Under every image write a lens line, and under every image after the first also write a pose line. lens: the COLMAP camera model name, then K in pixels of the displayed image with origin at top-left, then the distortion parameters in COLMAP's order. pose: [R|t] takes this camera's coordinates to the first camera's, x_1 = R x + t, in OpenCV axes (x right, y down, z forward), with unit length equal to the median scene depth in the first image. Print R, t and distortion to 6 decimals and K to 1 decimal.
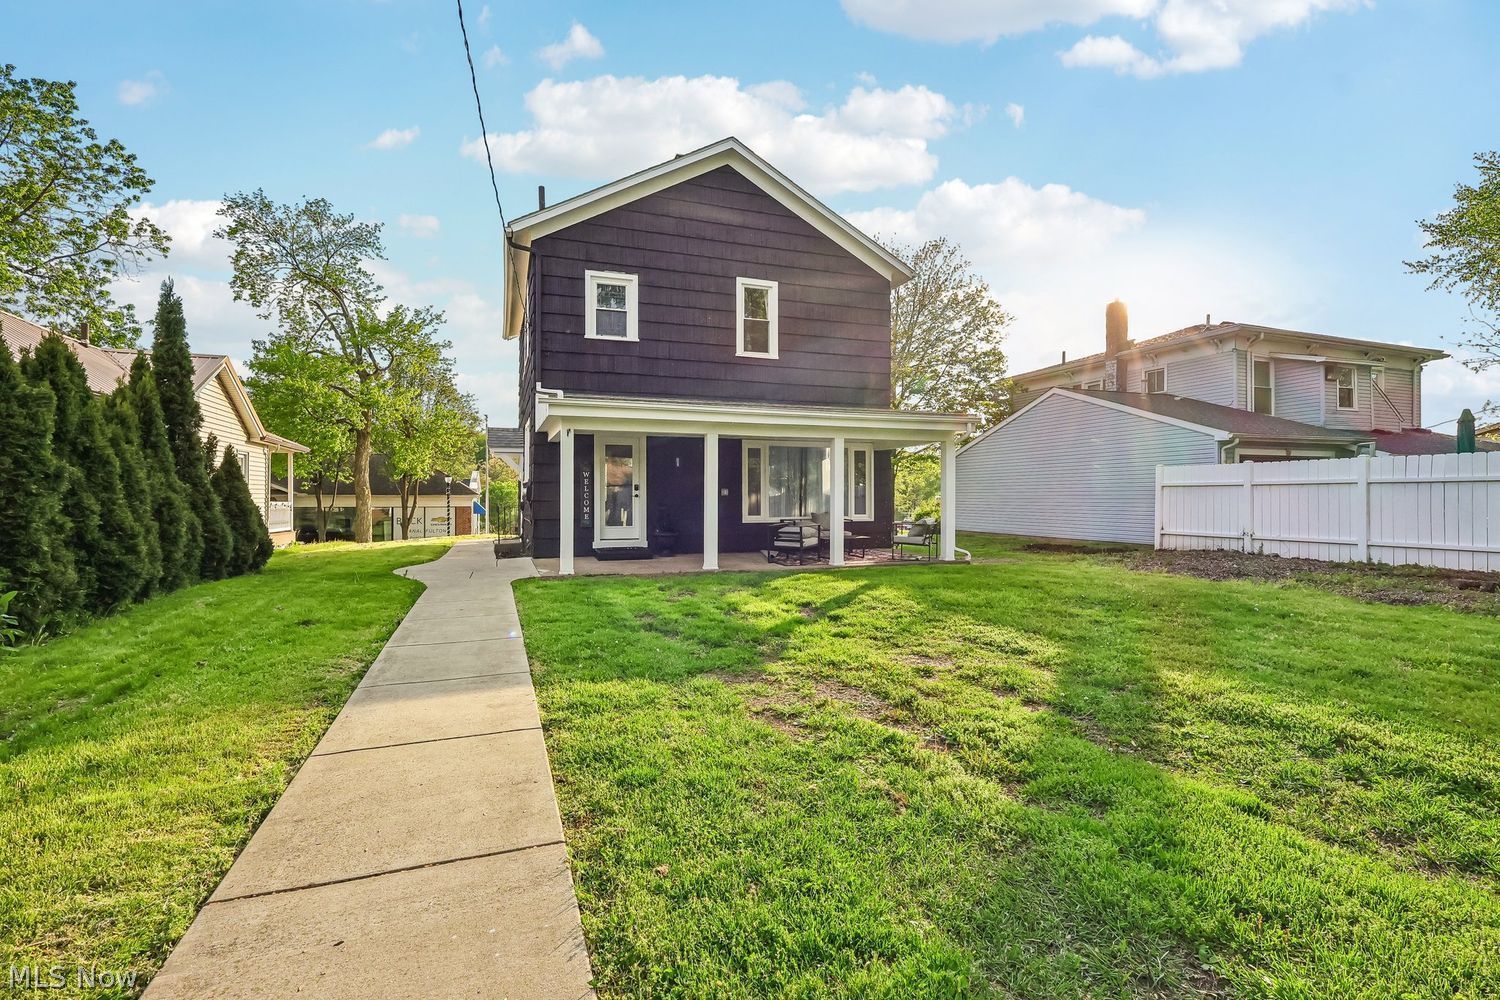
lens RADIAL K [[701.3, 0, 745.1], [0, 701.3, 497.6], [0, 0, 1]] dist [0.000405, 0.000234]
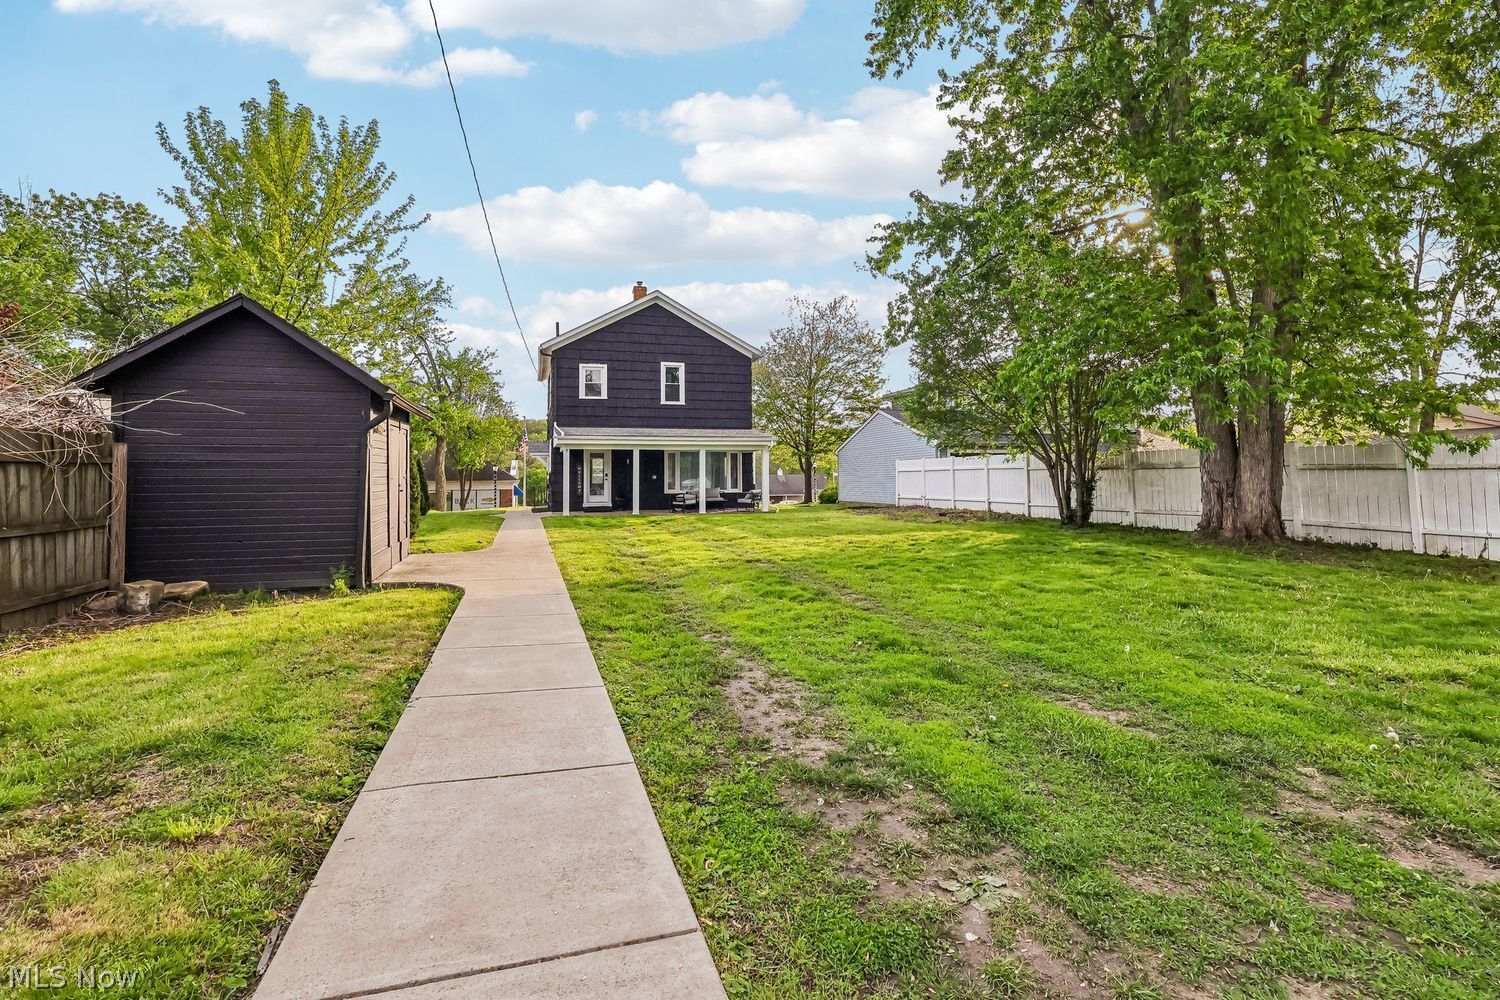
lens RADIAL K [[721.6, 0, 753.5], [0, 721.6, 447.8], [0, 0, 1]] dist [-0.000512, -0.000006]
pose [[0.999049, -0.011270, -0.042129, 0.313903], [0.009329, 0.998899, -0.045975, 0.004640], [0.042601, 0.045539, 0.998054, -0.902602]]
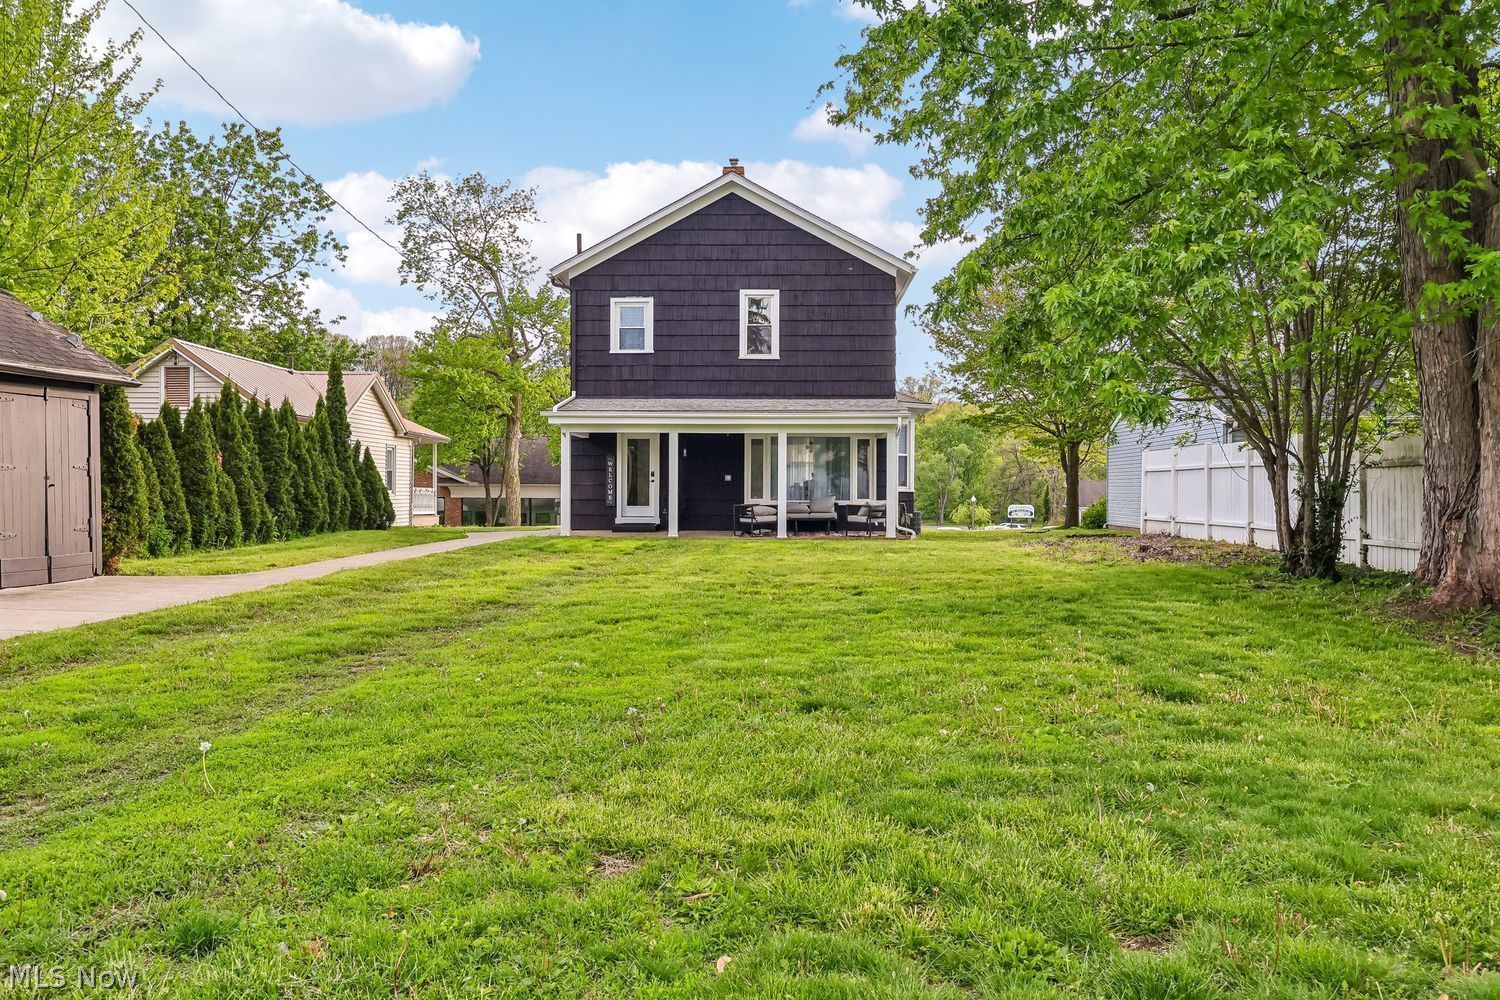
lens RADIAL K [[1186.4, 0, 750.0], [0, 1186.4, 500.0], [0, 0, 1]] dist [-0.001890, -0.072195]
pose [[0.931536, 0.006307, -0.363594, 0.710155], [-0.003879, 0.999965, 0.007409, 0.013805], [0.363628, -0.005491, 0.931528, -0.799323]]
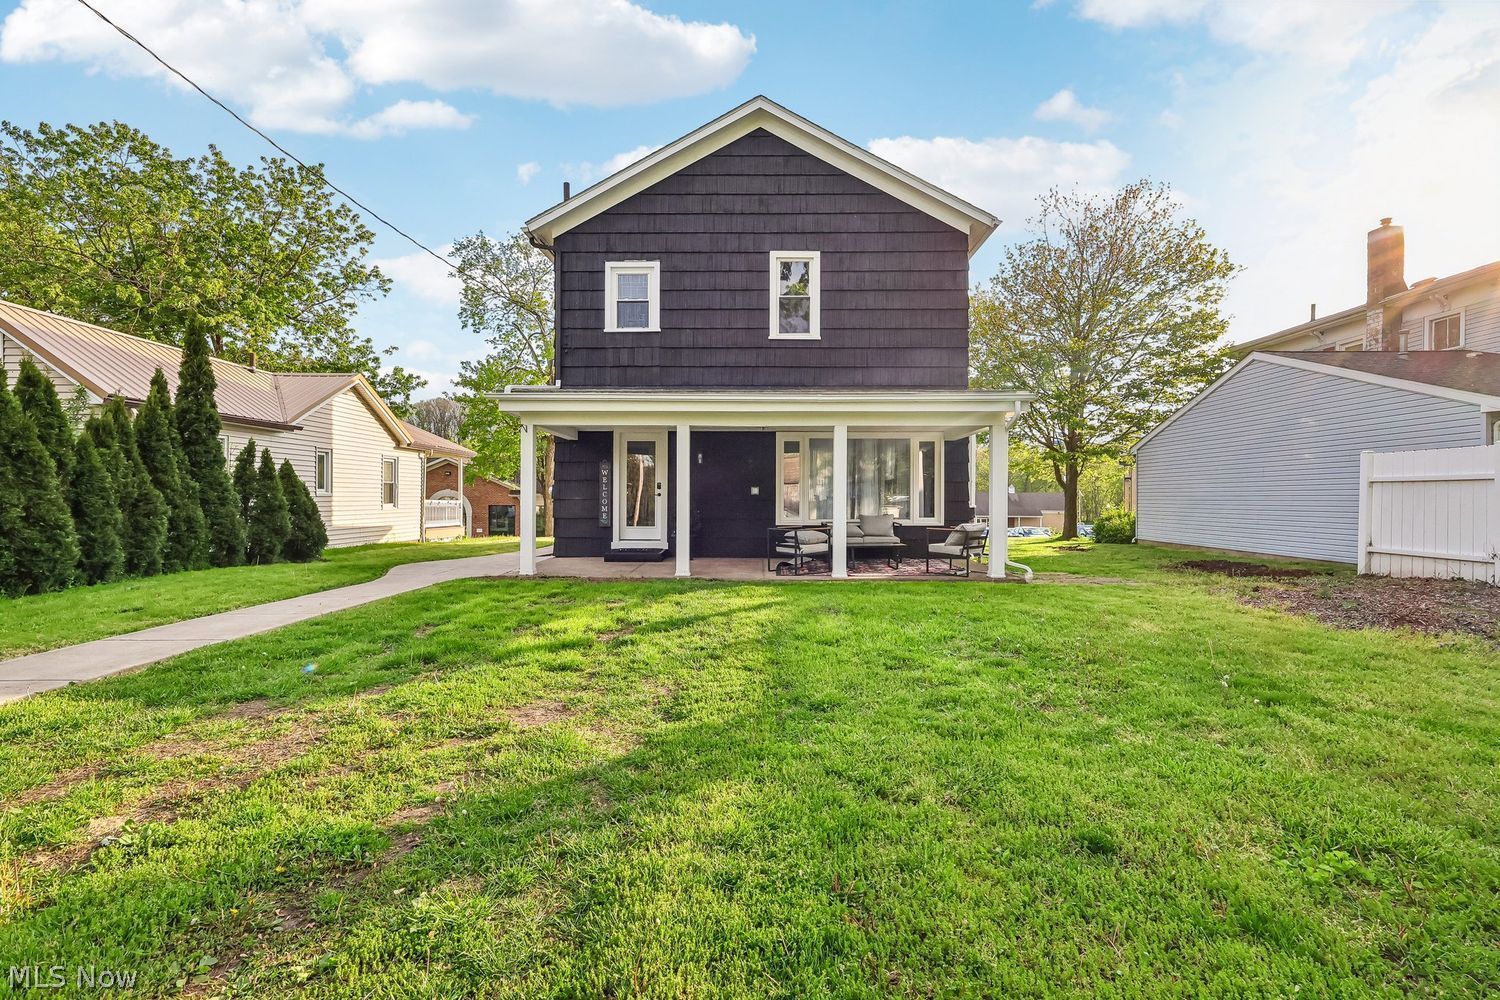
lens RADIAL K [[701.3, 0, 745.1], [0, 701.3, 497.6], [0, 0, 1]] dist [0.000405, 0.000234]
pose [[0.934716, 0.003240, -0.355380, 0.278635], [-0.003866, 0.999992, -0.001051, 0.001962], [0.355374, 0.002357, 0.934721, 0.150646]]
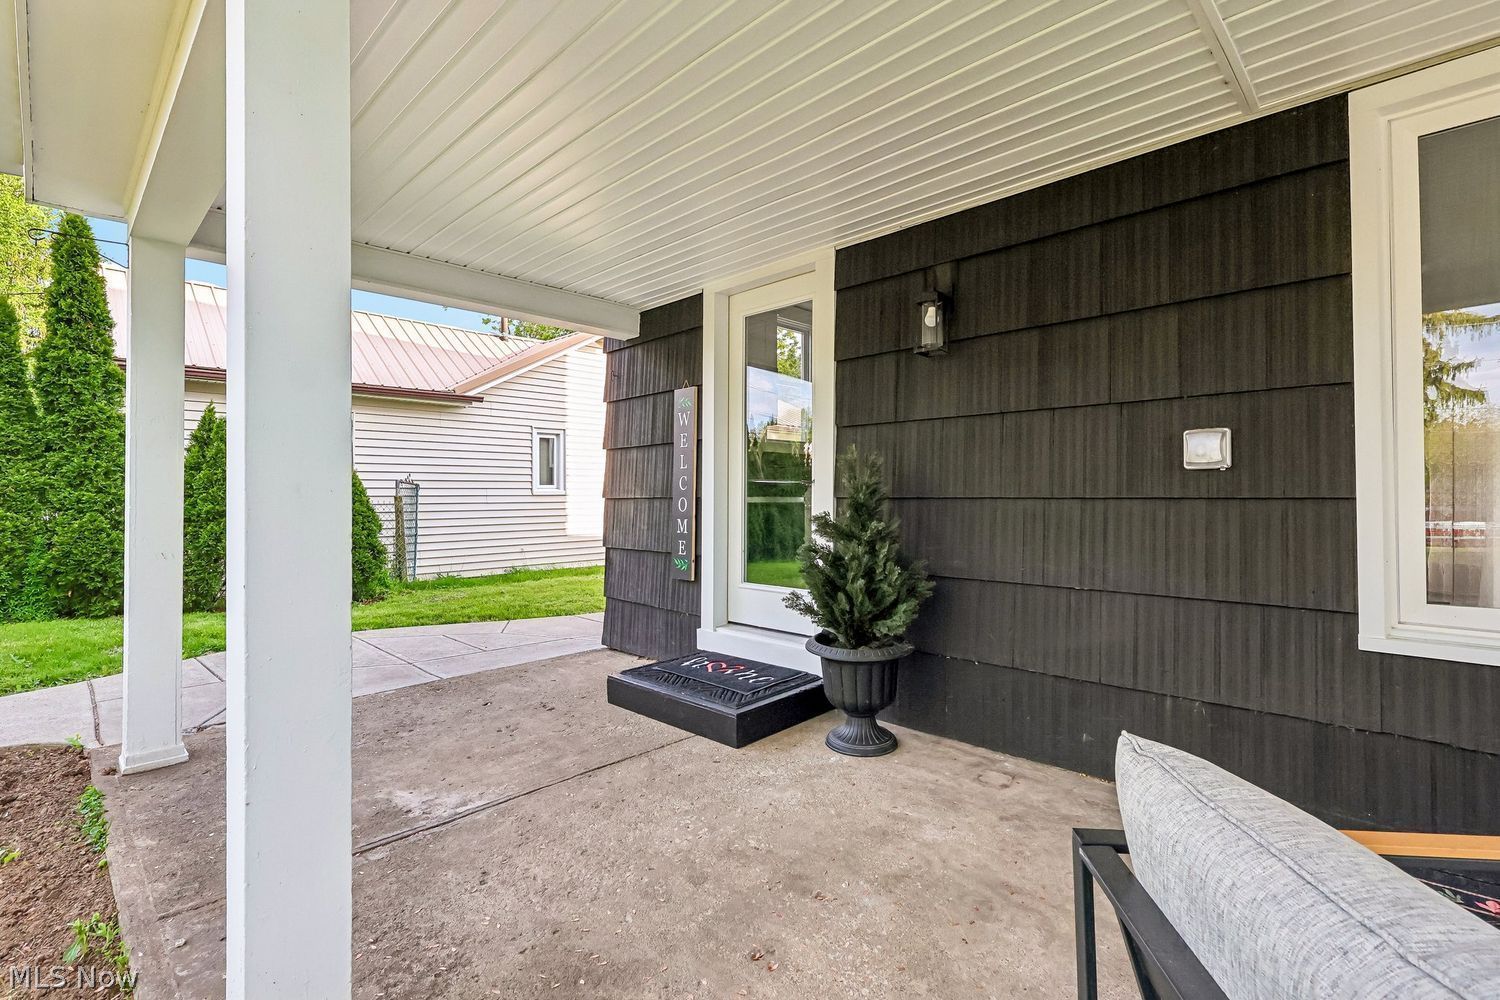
lens RADIAL K [[701.3, 0, 745.1], [0, 701.3, 497.6], [0, 0, 1]] dist [0.000405, 0.000234]
pose [[0.414711, -0.000216, -0.909953, 0.077206], [-0.000210, 1.000000, -0.000333, 0.003695], [0.909953, 0.000329, 0.414711, 0.825568]]
